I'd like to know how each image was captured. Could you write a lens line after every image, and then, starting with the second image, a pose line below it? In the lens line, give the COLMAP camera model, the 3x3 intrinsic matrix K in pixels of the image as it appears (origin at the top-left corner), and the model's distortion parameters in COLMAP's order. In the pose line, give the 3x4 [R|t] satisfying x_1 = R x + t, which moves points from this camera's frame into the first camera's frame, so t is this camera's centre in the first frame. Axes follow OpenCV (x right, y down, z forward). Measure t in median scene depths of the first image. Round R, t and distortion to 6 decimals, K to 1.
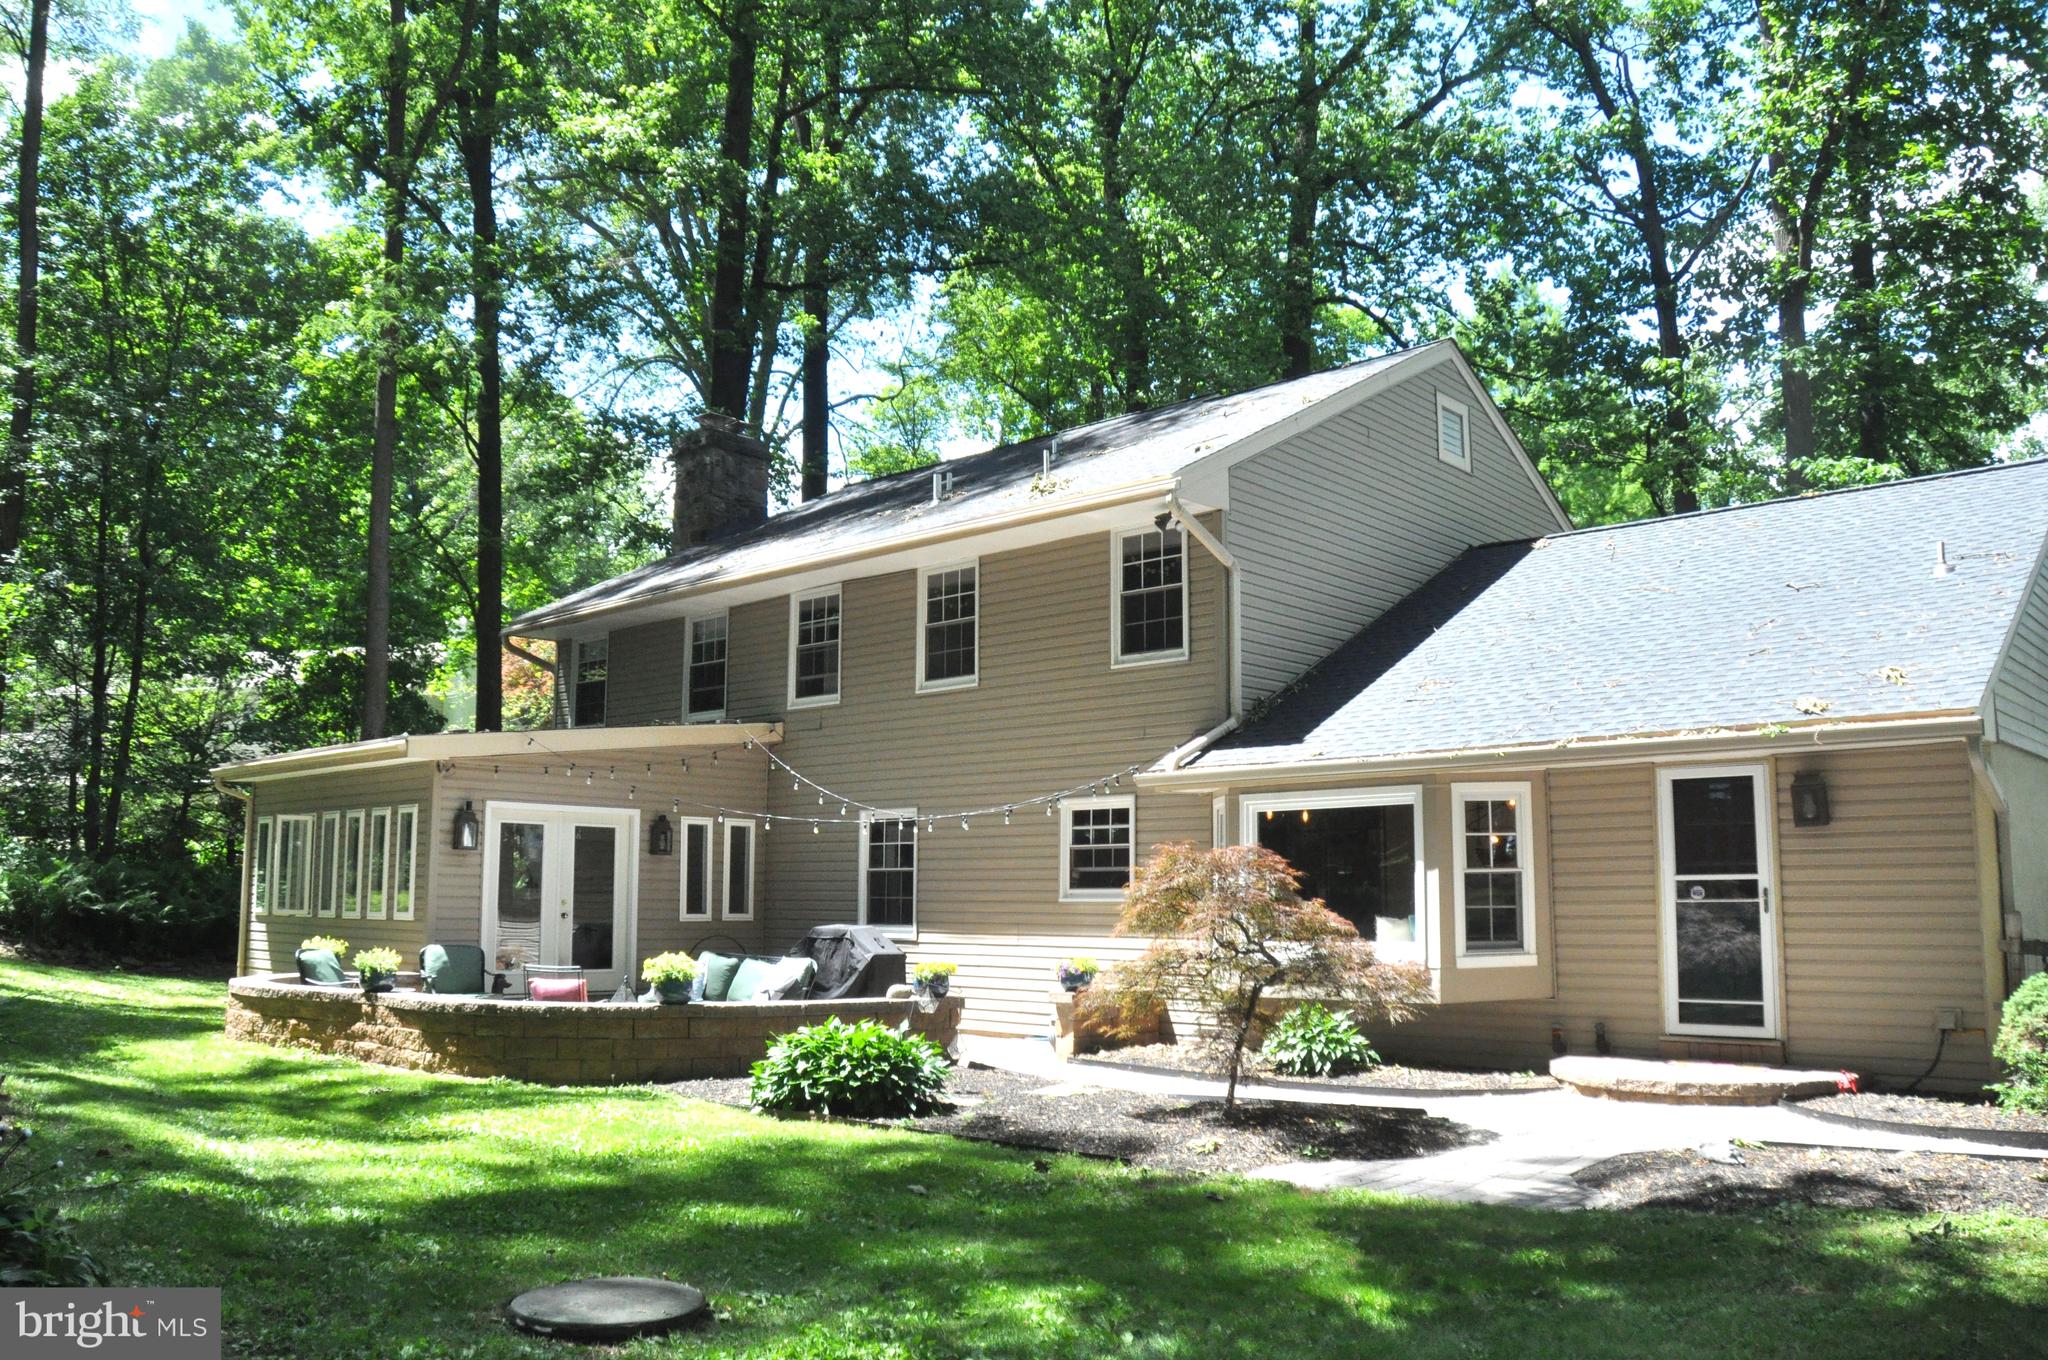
lens RADIAL K [[1571.3, 0, 1024.0], [0, 1571.3, 680.0], [0, 0, 1]] dist [-0.158159, 0.116628]
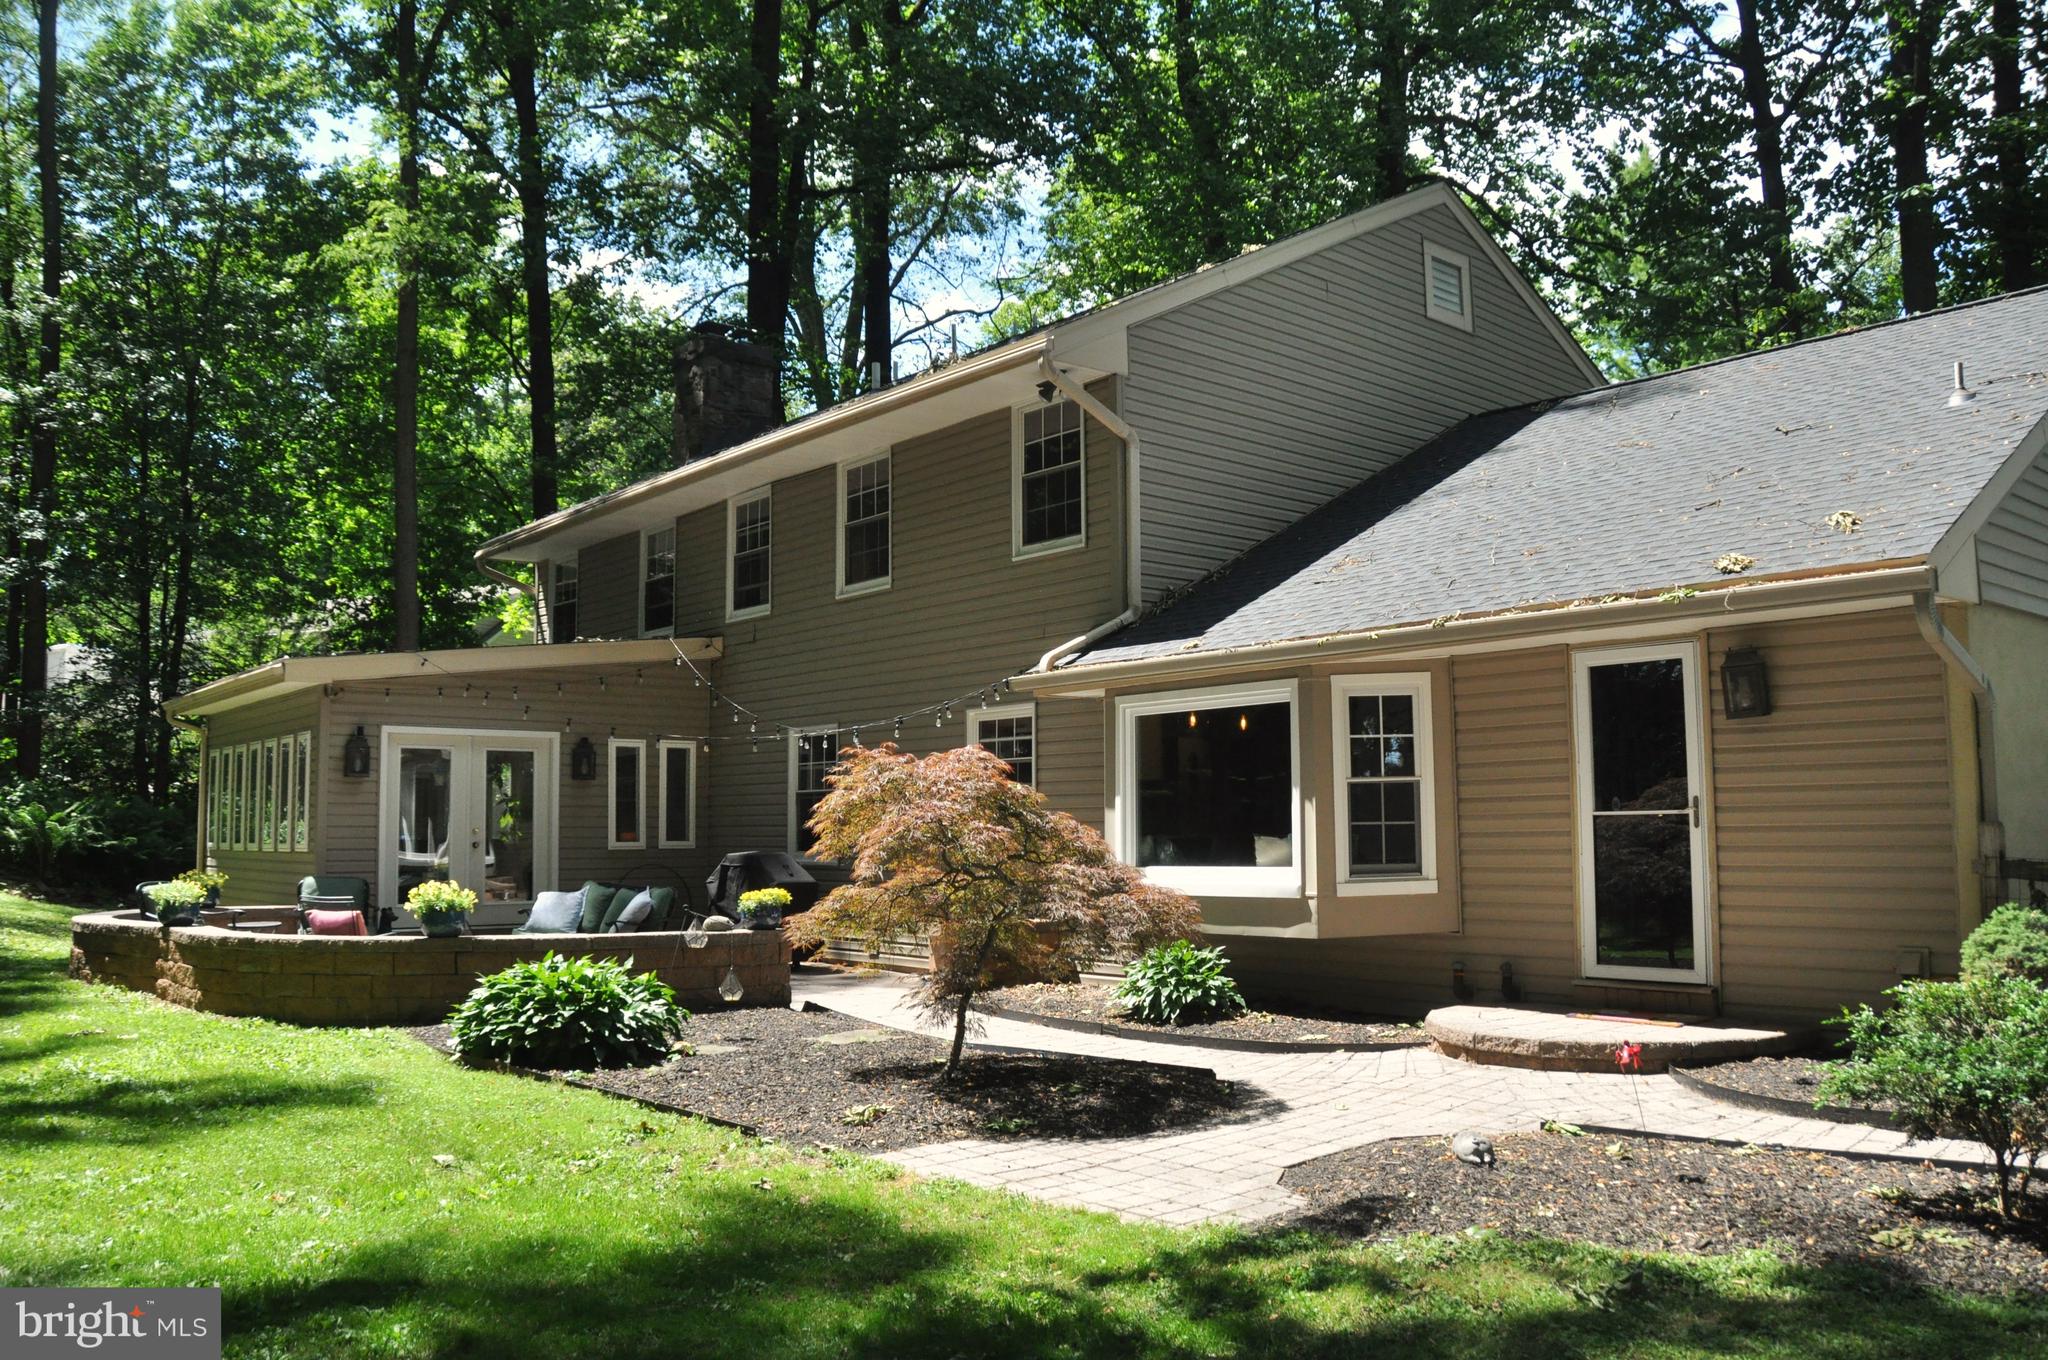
lens RADIAL K [[1571.3, 0, 1024.0], [0, 1571.3, 680.0], [0, 0, 1]] dist [-0.158159, 0.116628]
pose [[0.992493, -0.023289, -0.120062, 0.205024], [0.028622, 0.998670, 0.042885, 0.027121], [0.118903, -0.046000, 0.991840, 0.143278]]
